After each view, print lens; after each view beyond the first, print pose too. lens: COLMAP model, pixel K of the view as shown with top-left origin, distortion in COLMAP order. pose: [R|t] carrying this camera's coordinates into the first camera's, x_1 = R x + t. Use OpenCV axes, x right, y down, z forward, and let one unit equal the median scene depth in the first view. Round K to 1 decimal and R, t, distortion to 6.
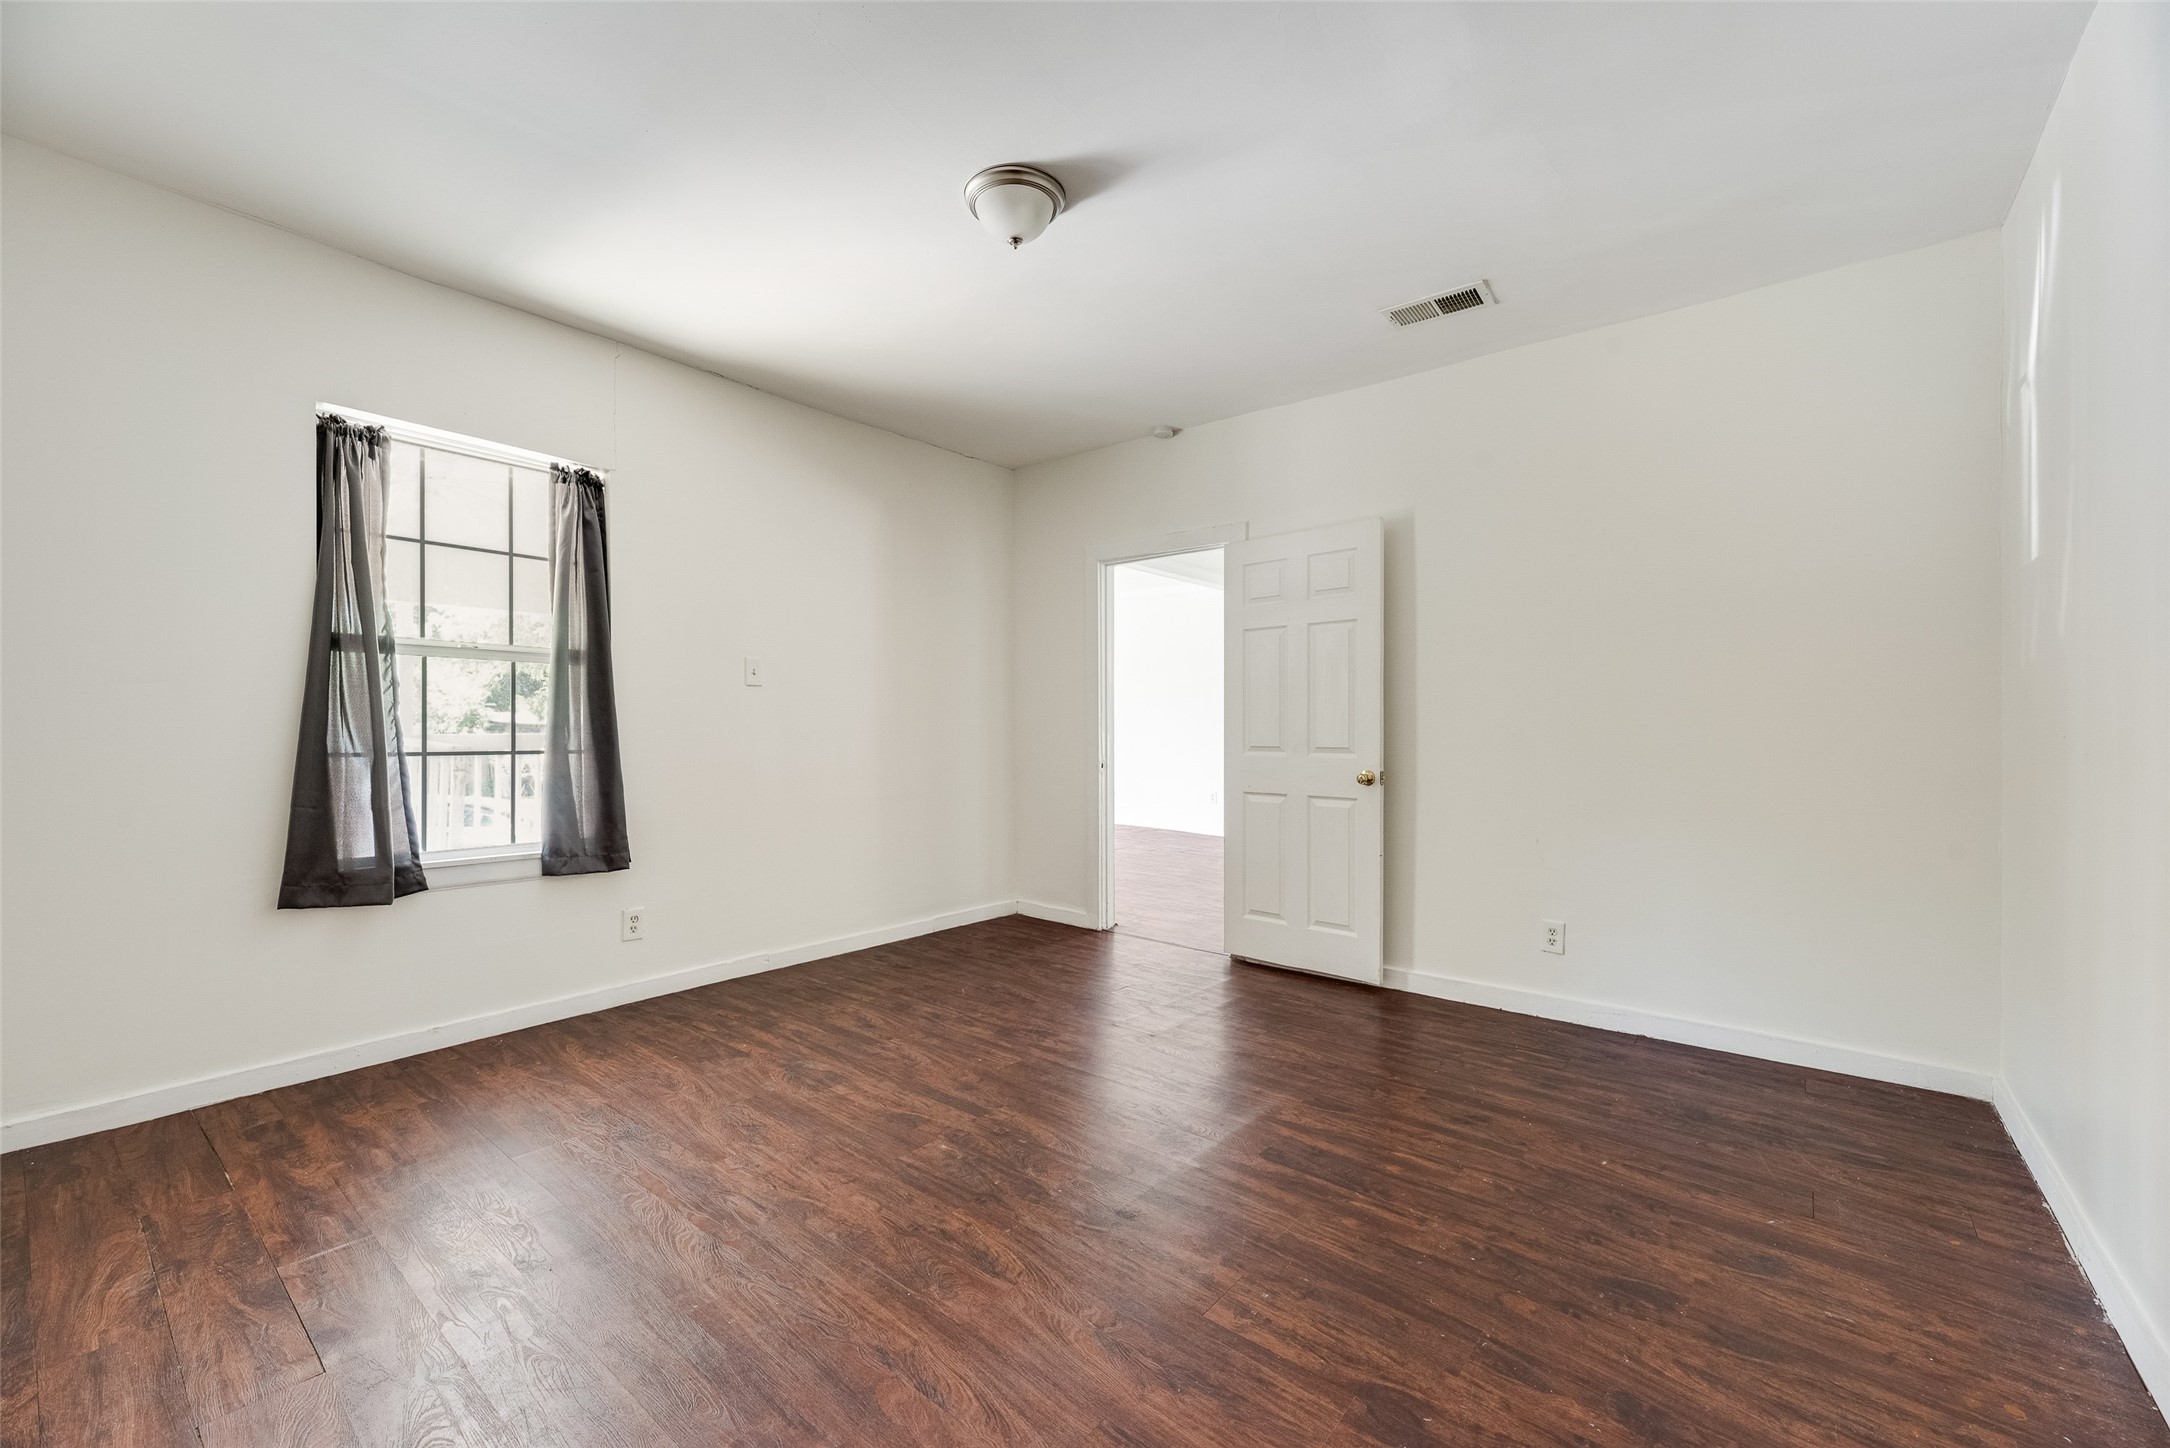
lens RADIAL K [[878.8, 0, 1081.3], [0, 878.8, 729.3], [0, 0, 1]] dist [0.000058, -0.000035]
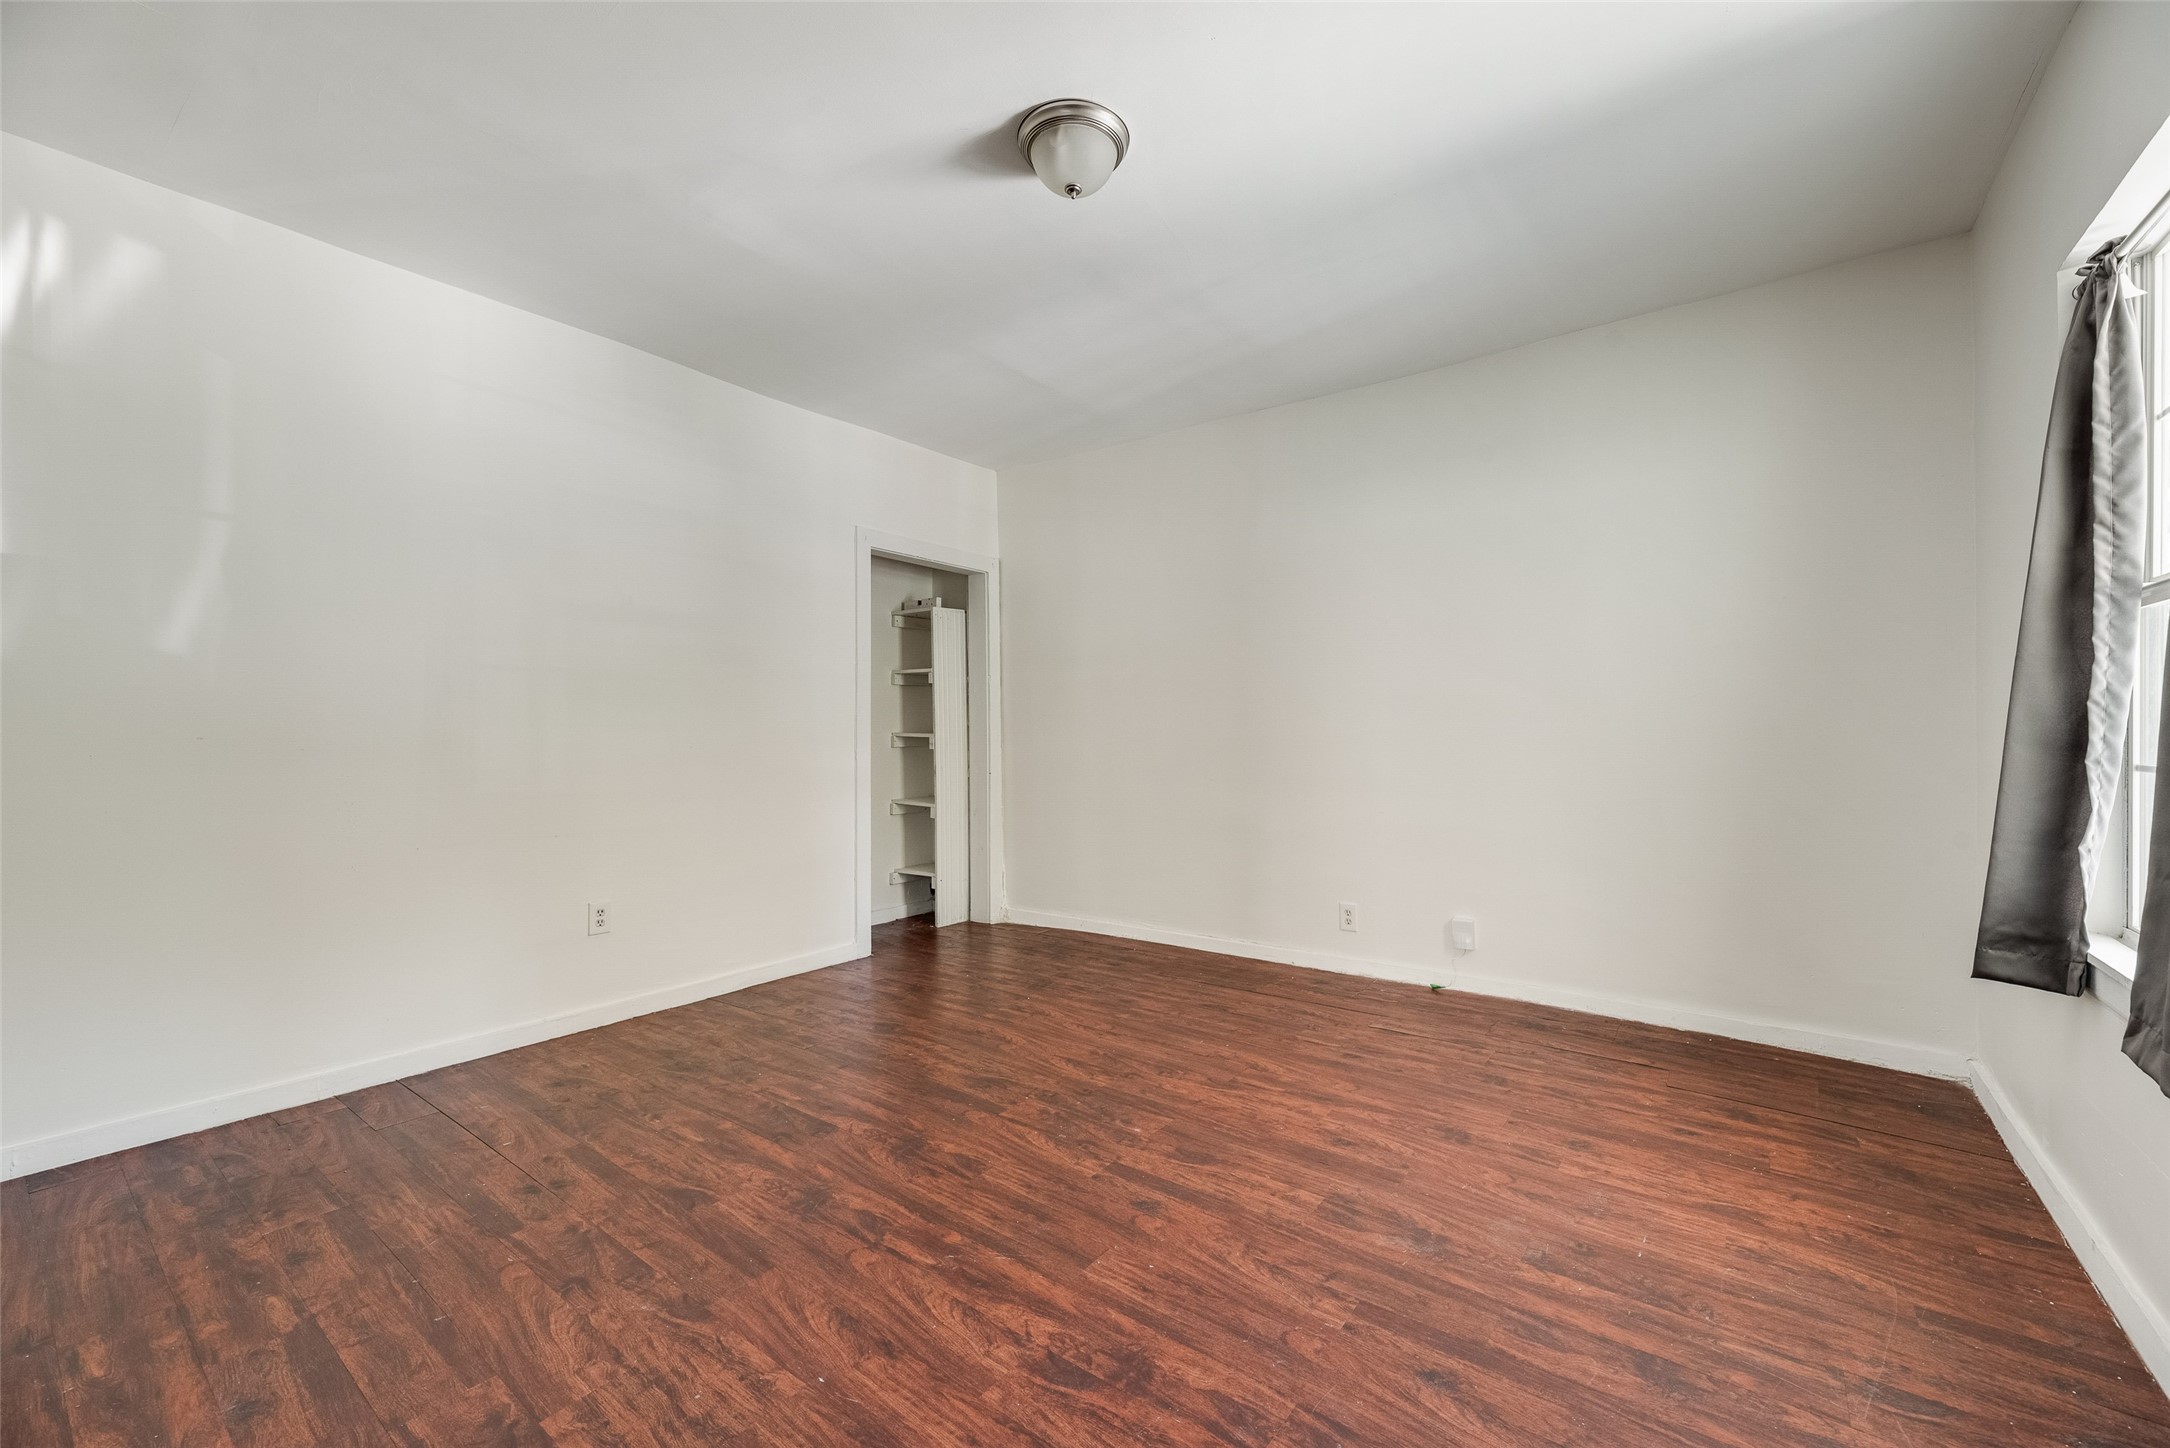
lens RADIAL K [[878.8, 0, 1086.2], [0, 878.8, 730.0], [0, 0, 1]] dist [0.000058, -0.000035]
pose [[-0.999538, 0.001239, -0.030361, -0.055026], [0.001315, 0.999996, -0.002486, 0.002270], [0.030358, -0.002525, -0.999536, 1.729390]]
